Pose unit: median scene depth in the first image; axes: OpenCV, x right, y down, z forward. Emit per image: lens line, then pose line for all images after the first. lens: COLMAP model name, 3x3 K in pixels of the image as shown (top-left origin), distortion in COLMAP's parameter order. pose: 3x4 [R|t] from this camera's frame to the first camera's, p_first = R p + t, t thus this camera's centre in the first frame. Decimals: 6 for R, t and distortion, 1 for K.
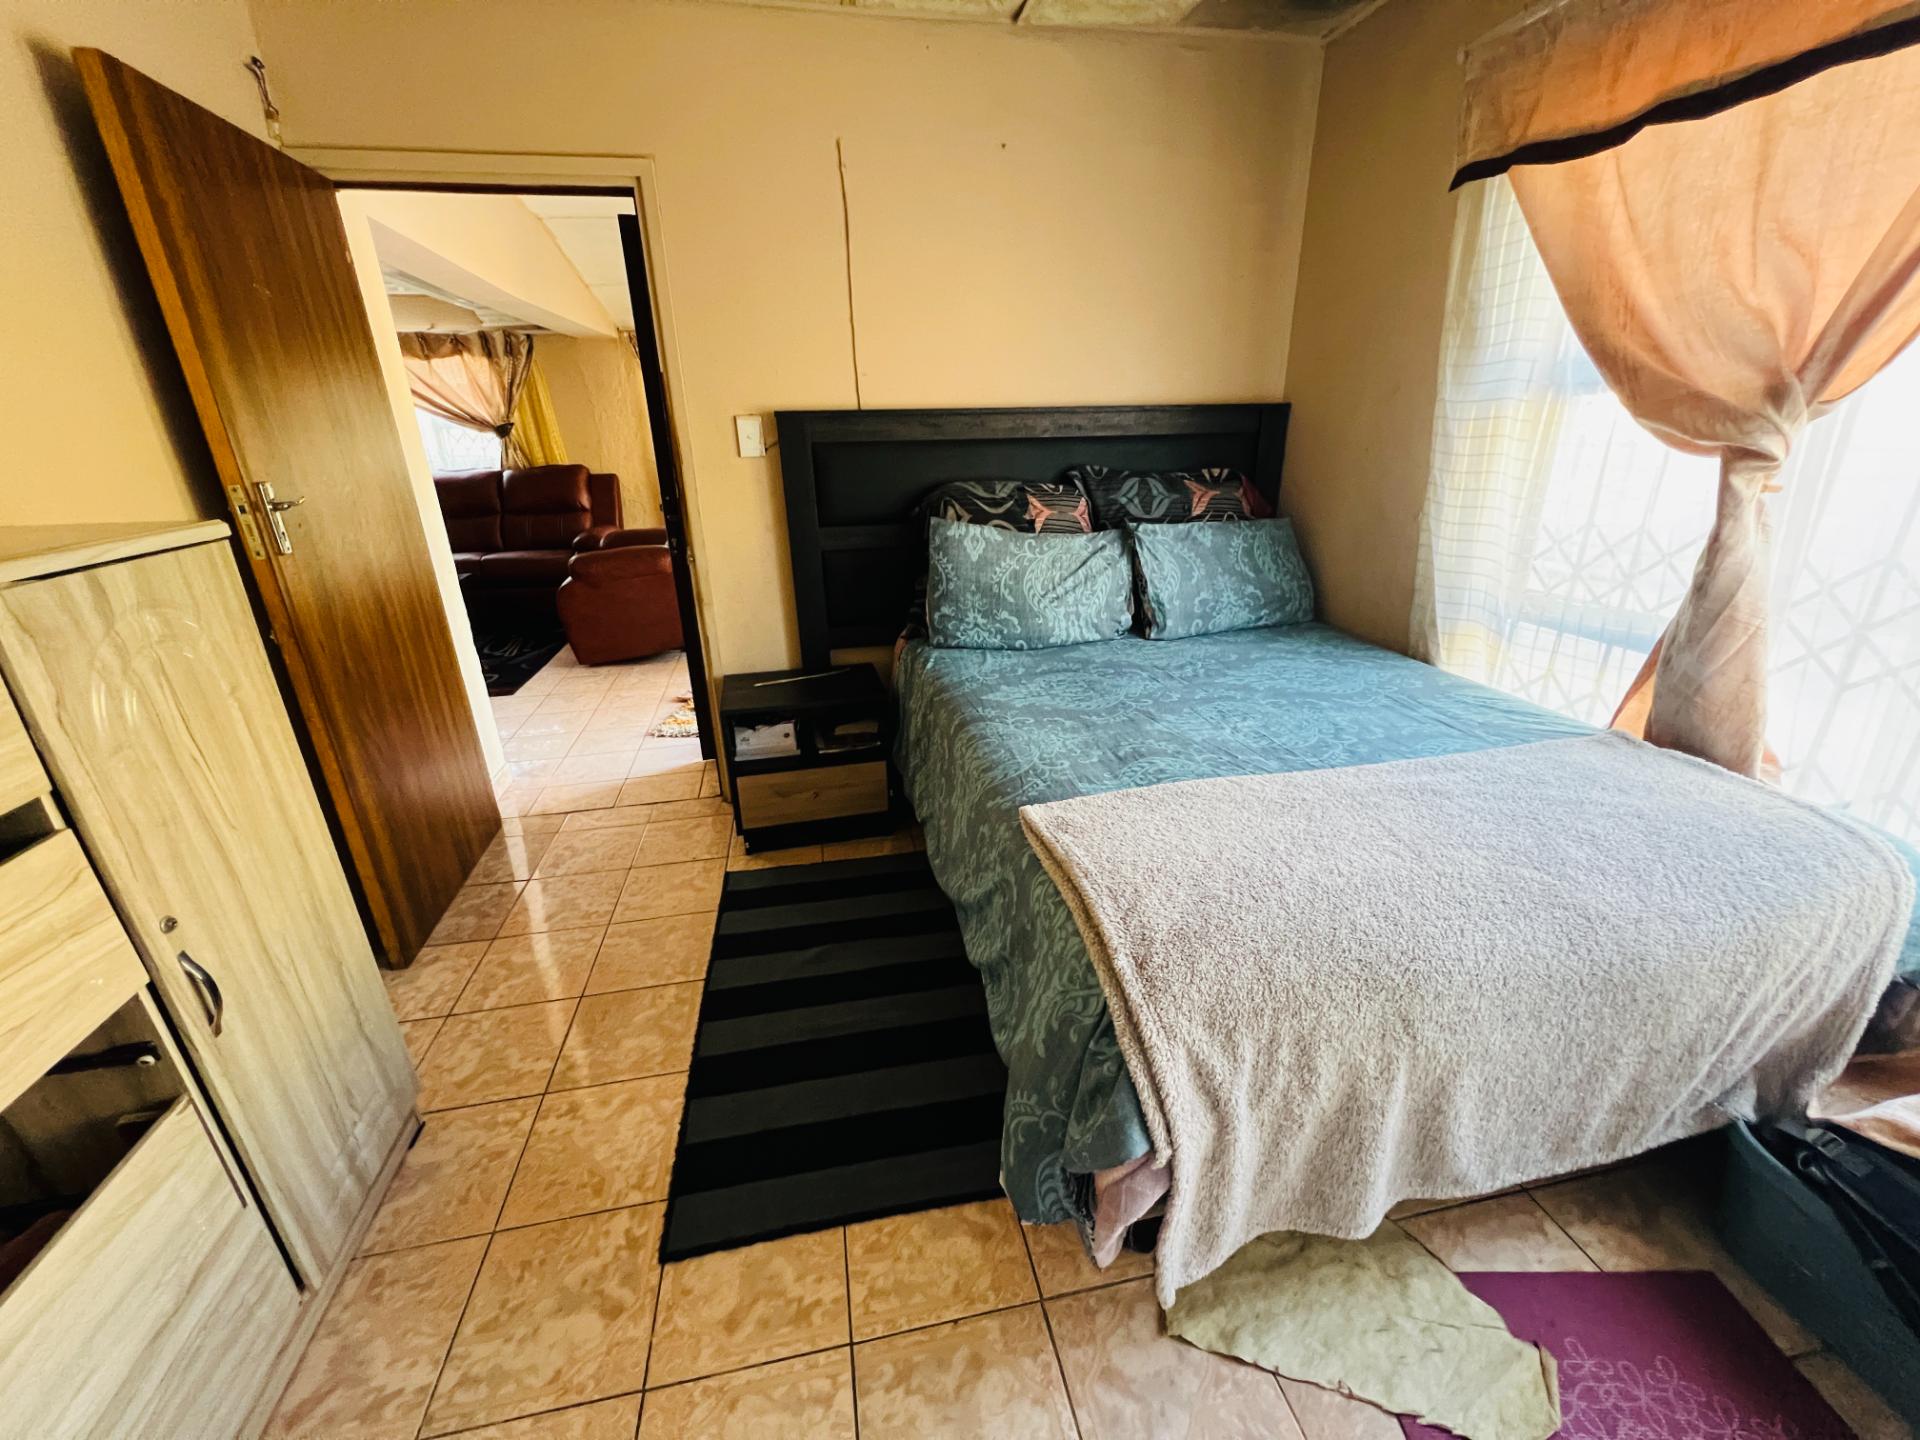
lens RADIAL K [[768.6, 0, 959.2], [0, 768.6, 721.2], [0, 0, 1]] dist [-0.002559, 0.001061]
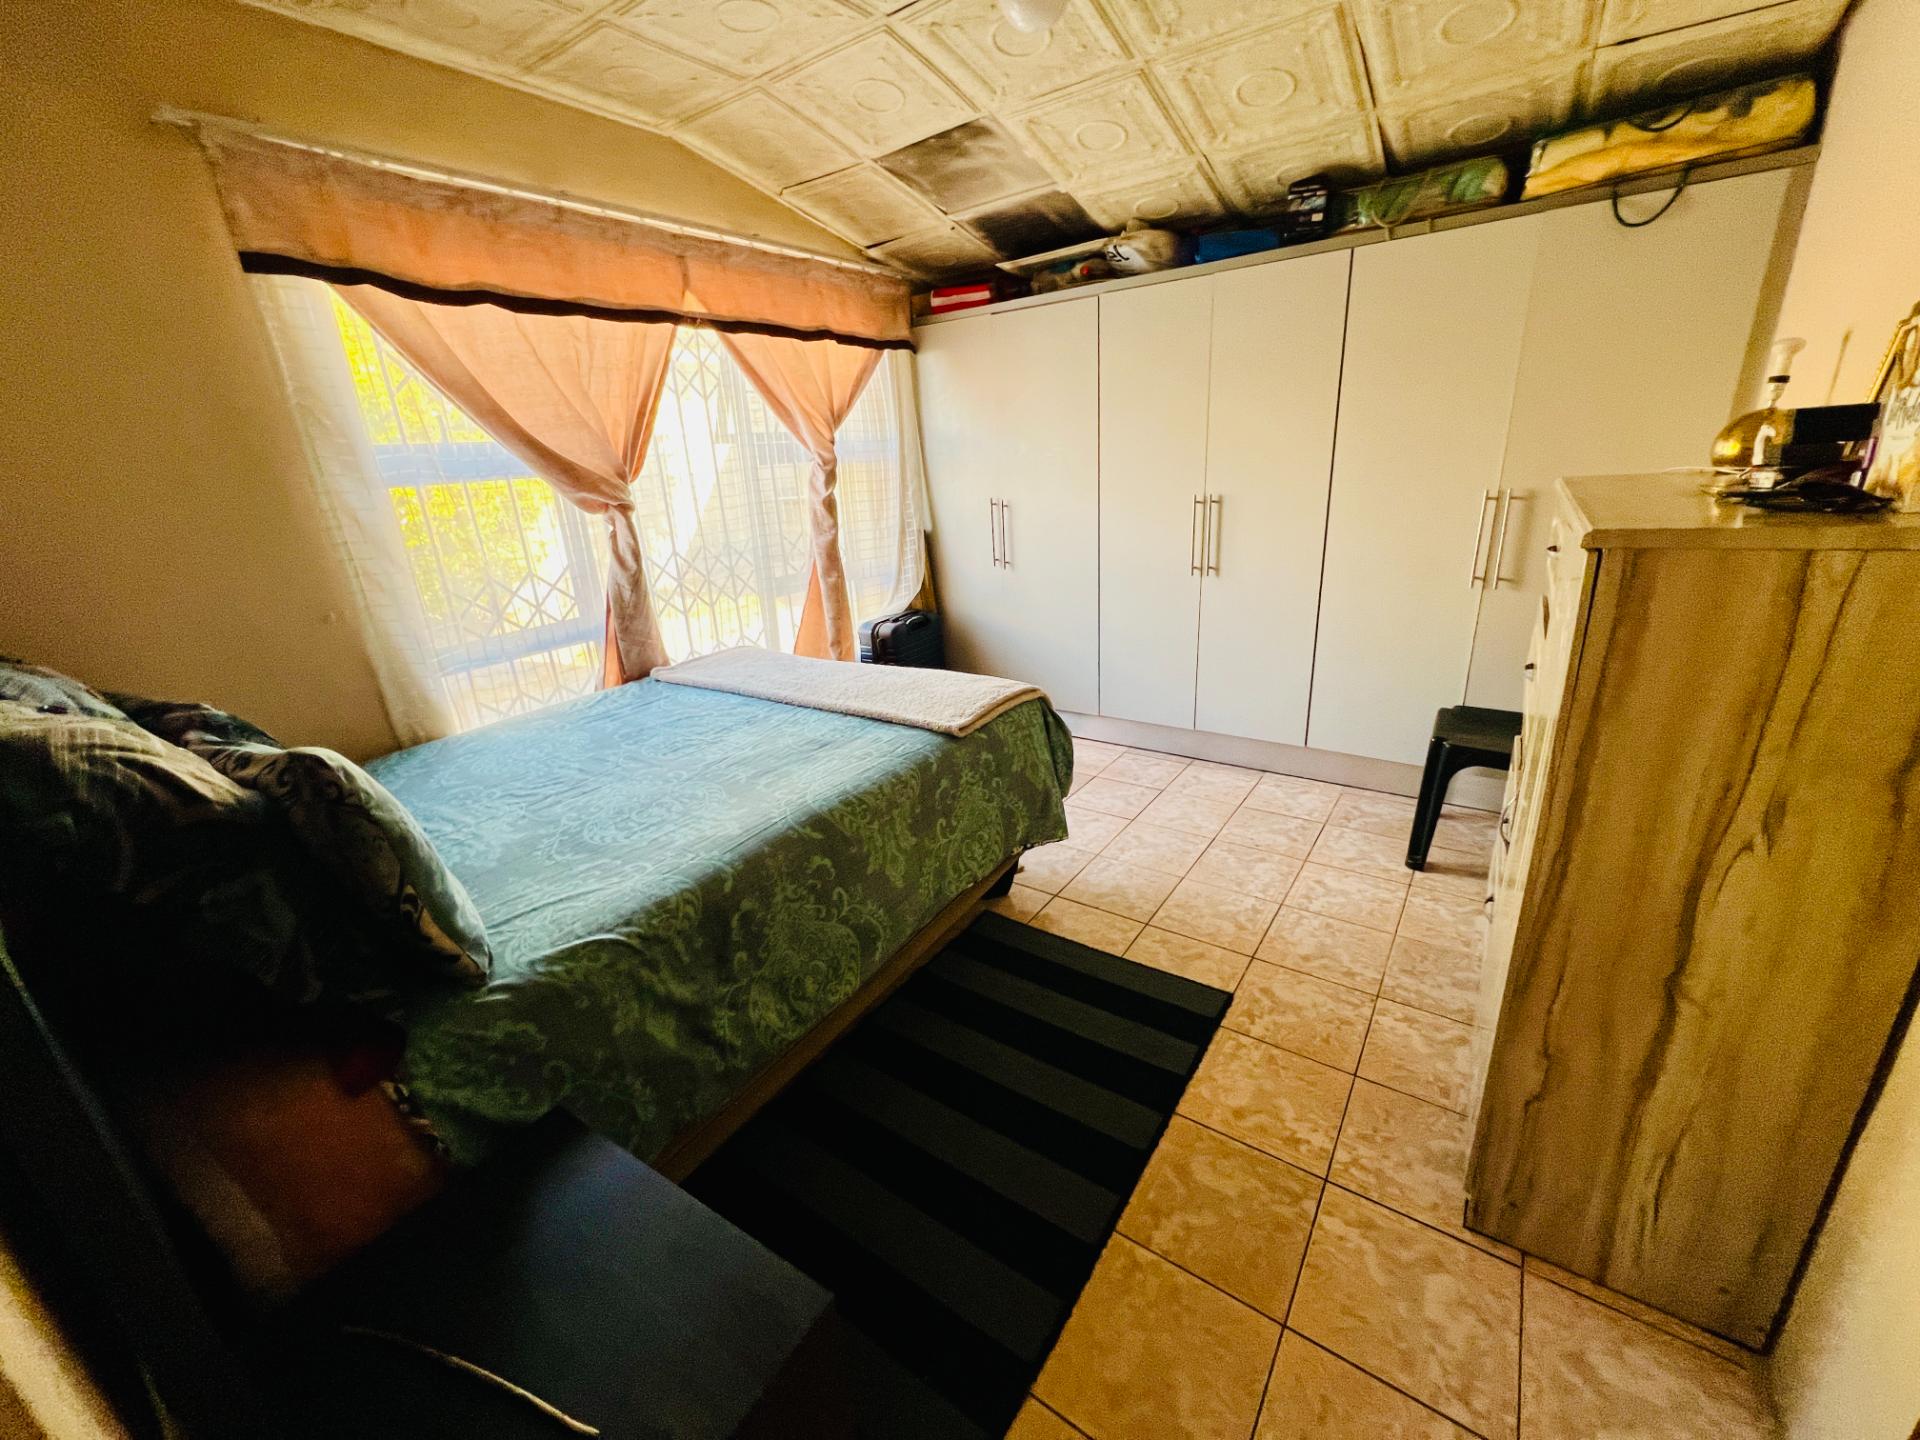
lens RADIAL K [[768.6, 0, 966.7], [0, 768.6, 718.6], [0, 0, 1]] dist [-0.002559, 0.001061]
pose [[-0.688415, -0.181876, 0.702144, -0.735436], [0.331784, 0.781870, 0.527824, -0.510374], [-0.644984, 0.596323, -0.477907, 1.293953]]
